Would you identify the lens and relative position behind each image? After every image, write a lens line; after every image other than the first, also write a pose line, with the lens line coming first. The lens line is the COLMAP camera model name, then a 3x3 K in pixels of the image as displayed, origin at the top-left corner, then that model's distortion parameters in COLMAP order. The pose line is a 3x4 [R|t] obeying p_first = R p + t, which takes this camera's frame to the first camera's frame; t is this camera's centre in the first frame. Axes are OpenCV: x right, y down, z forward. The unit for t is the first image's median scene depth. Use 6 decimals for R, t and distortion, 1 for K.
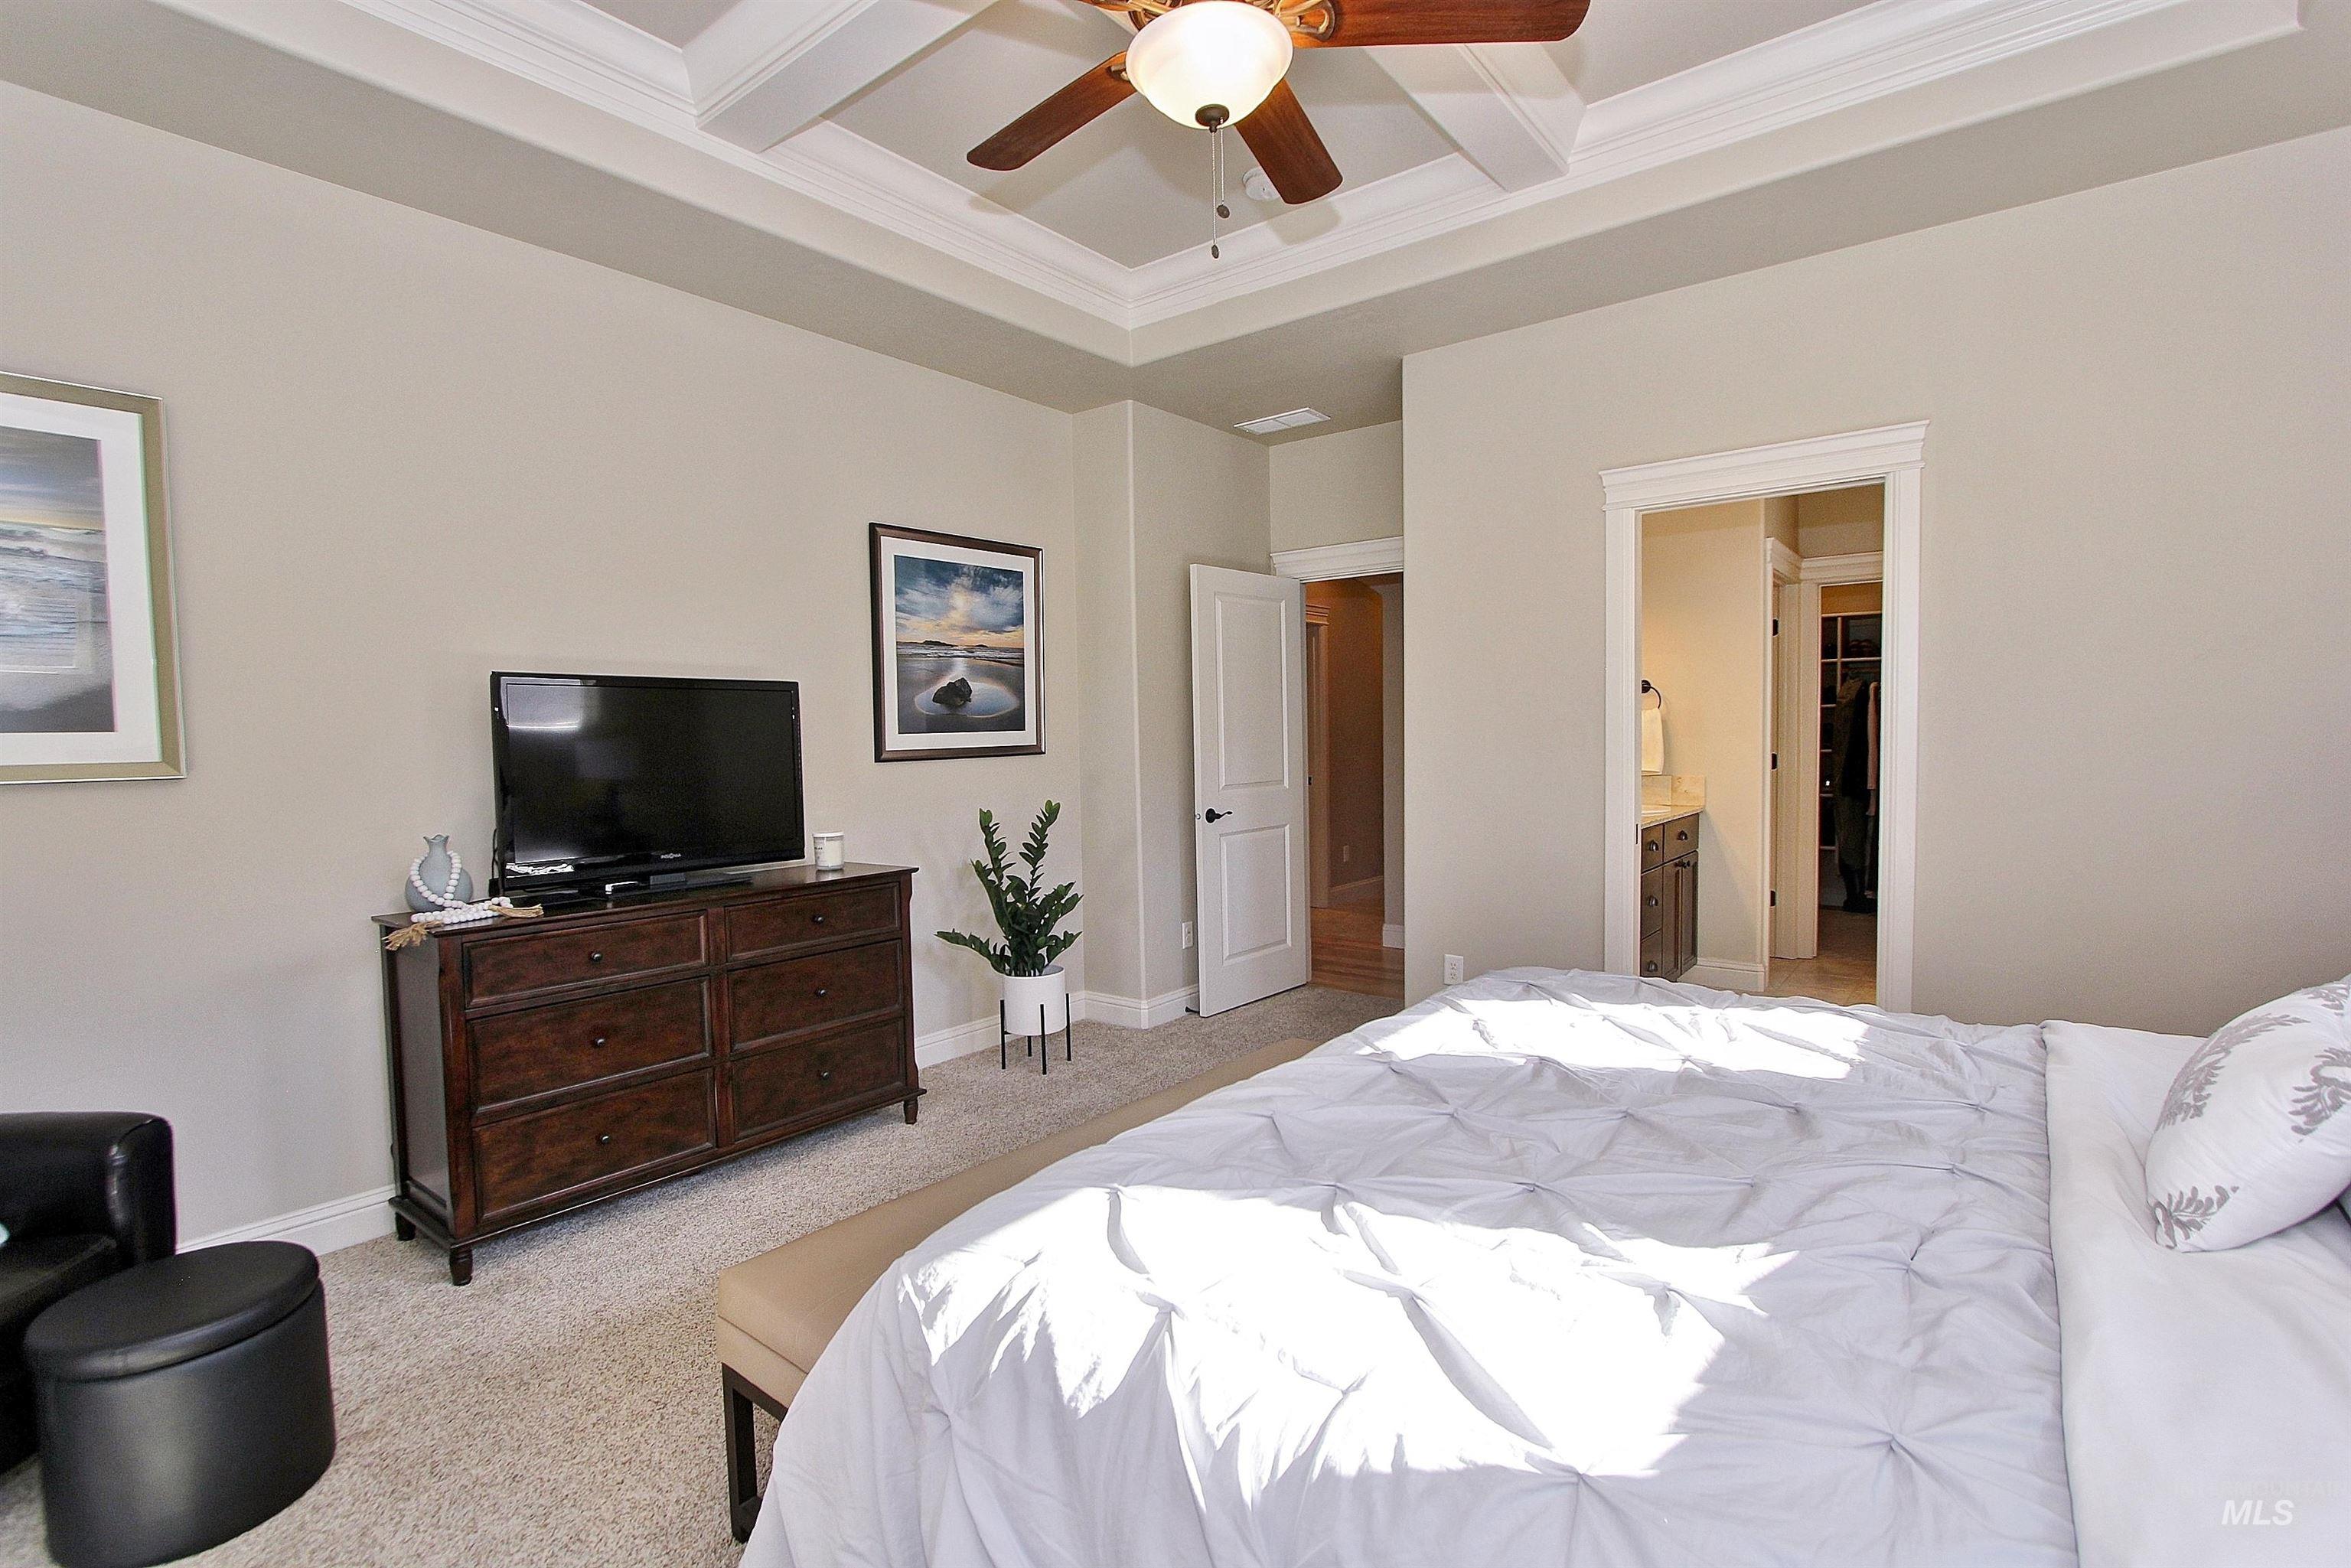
lens RADIAL K [[1084.2, 0, 1189.9], [0, 1084.2, 792.2], [0, 0, 1]] dist [-0.014289, 0.001109]
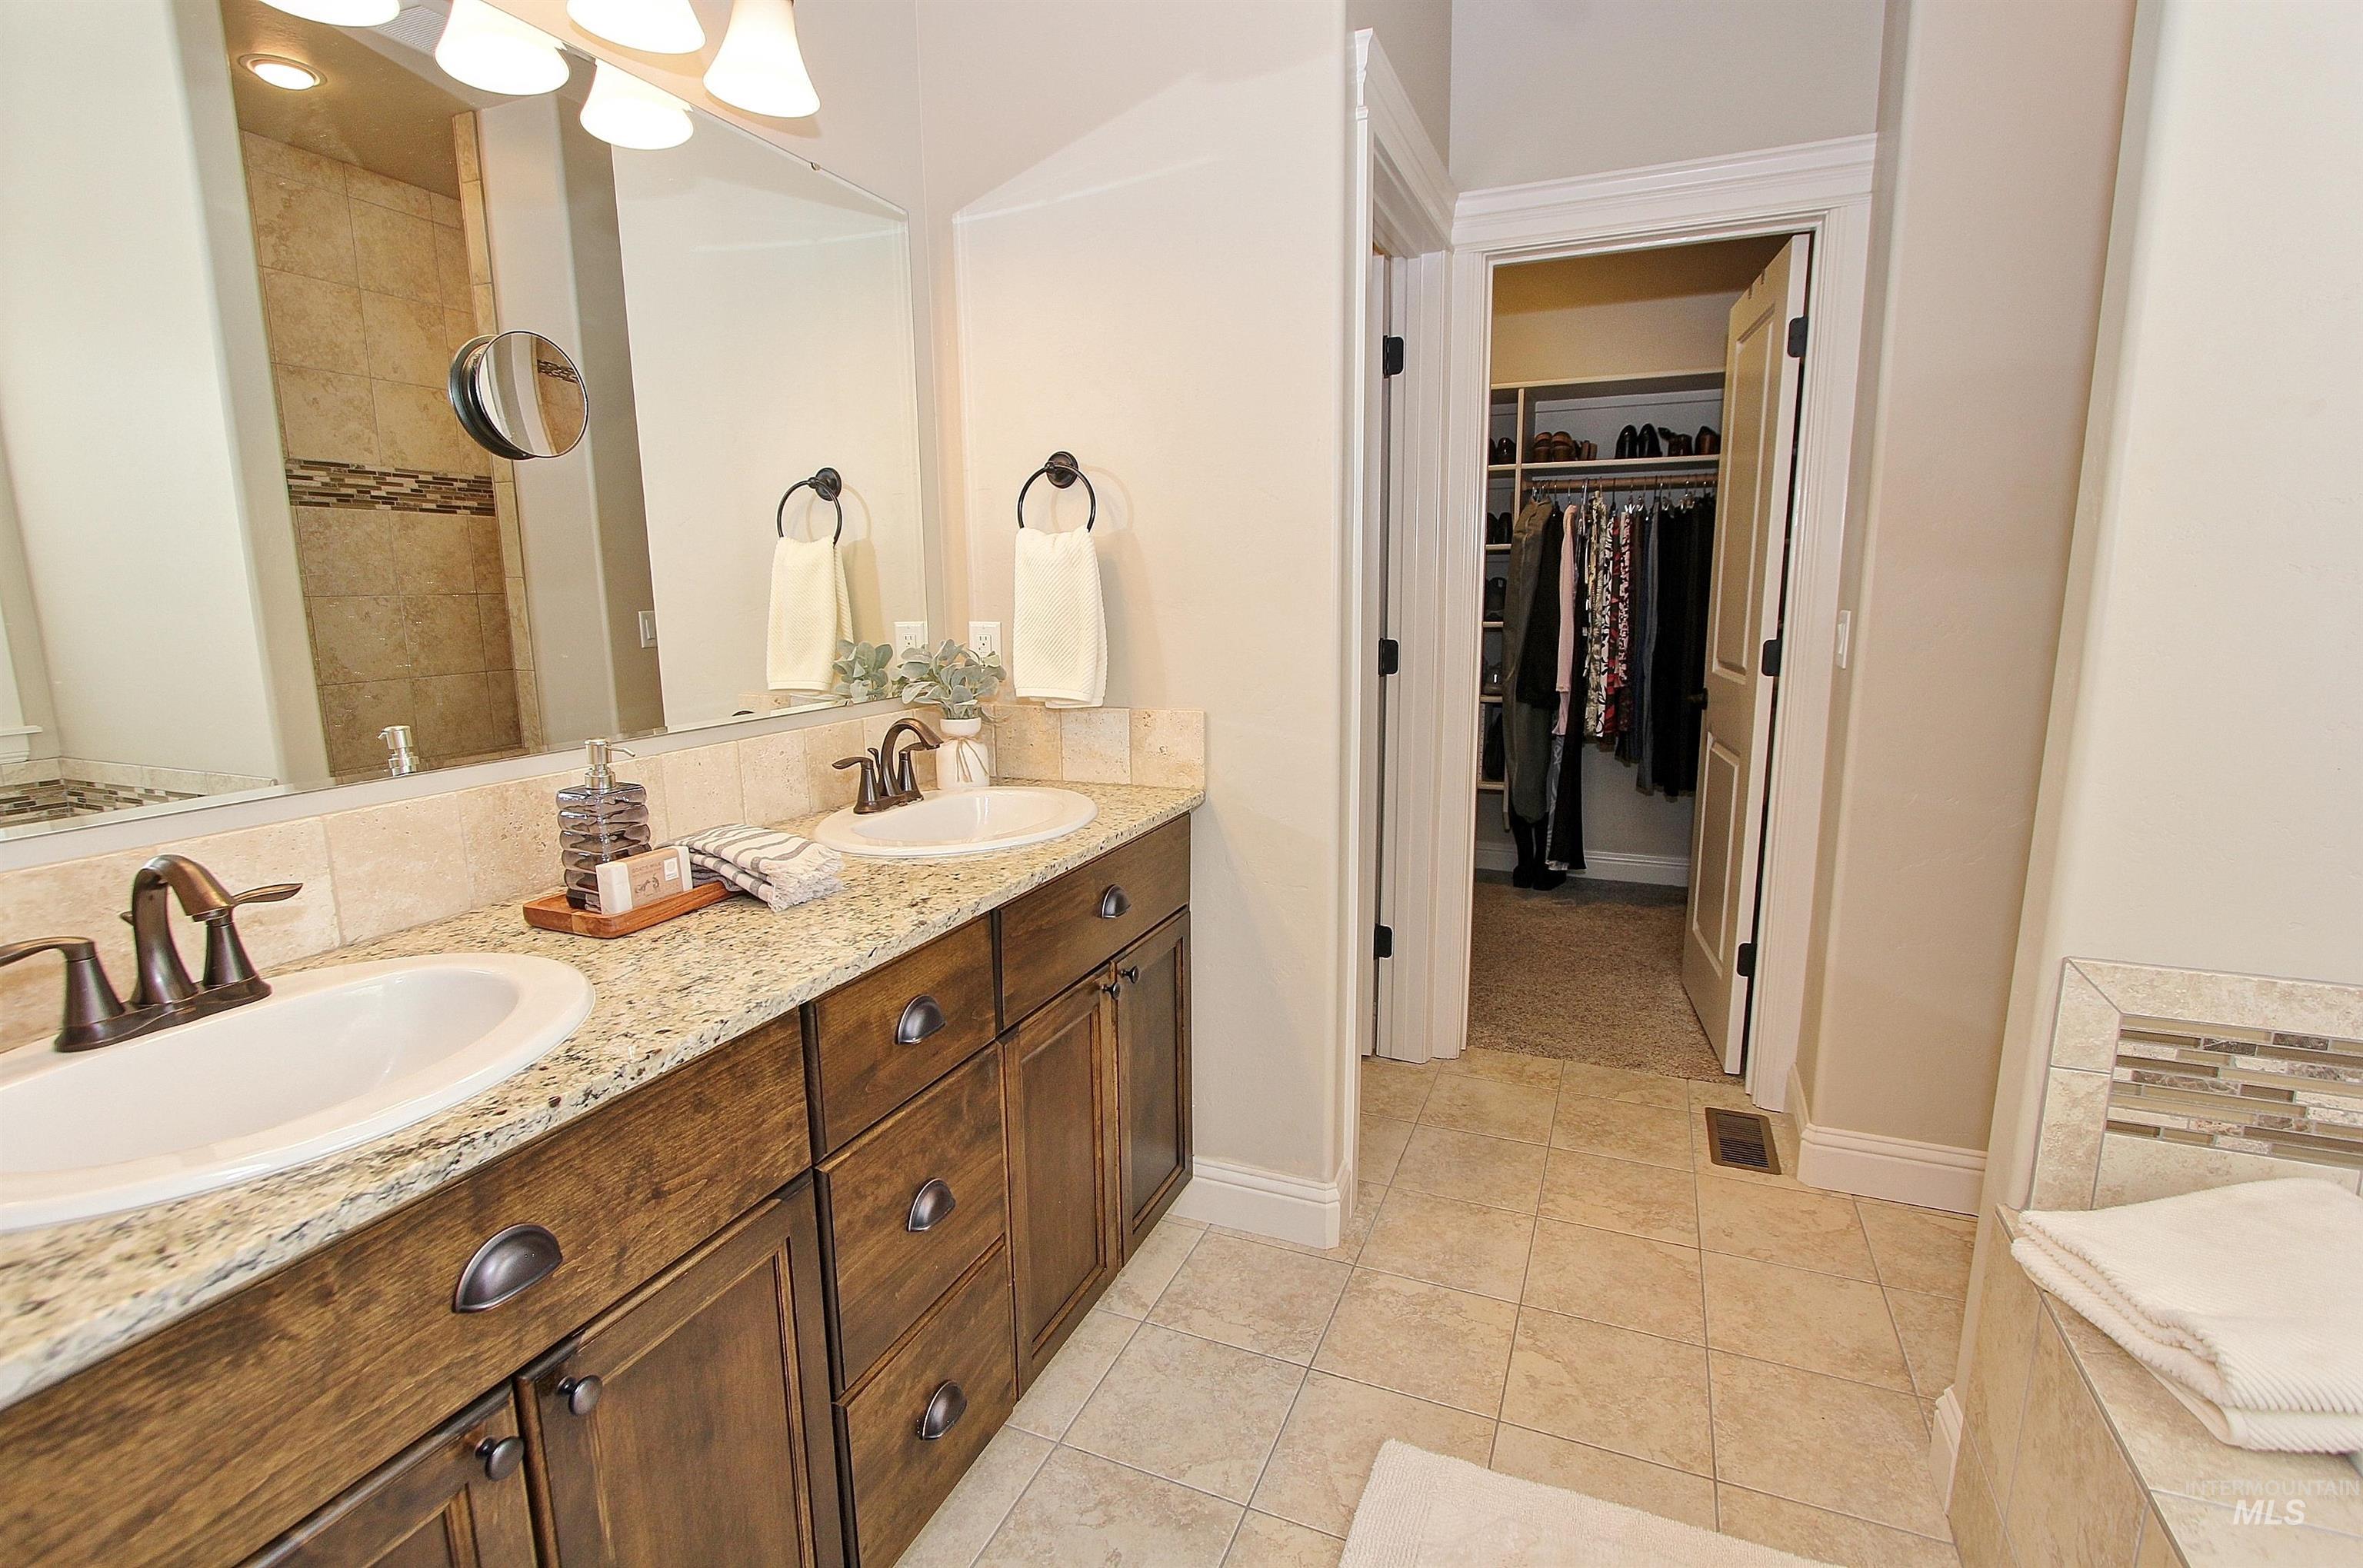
lens RADIAL K [[1089.6, 0, 1181.3], [0, 1089.6, 781.9], [0, 0, 1]] dist [-0.014289, 0.001109]
pose [[0.967374, -0.037484, 0.250565, 0.283040], [0.007151, 0.992640, 0.120892, -0.028361], [-0.253252, -0.115156, 0.960522, 0.479485]]
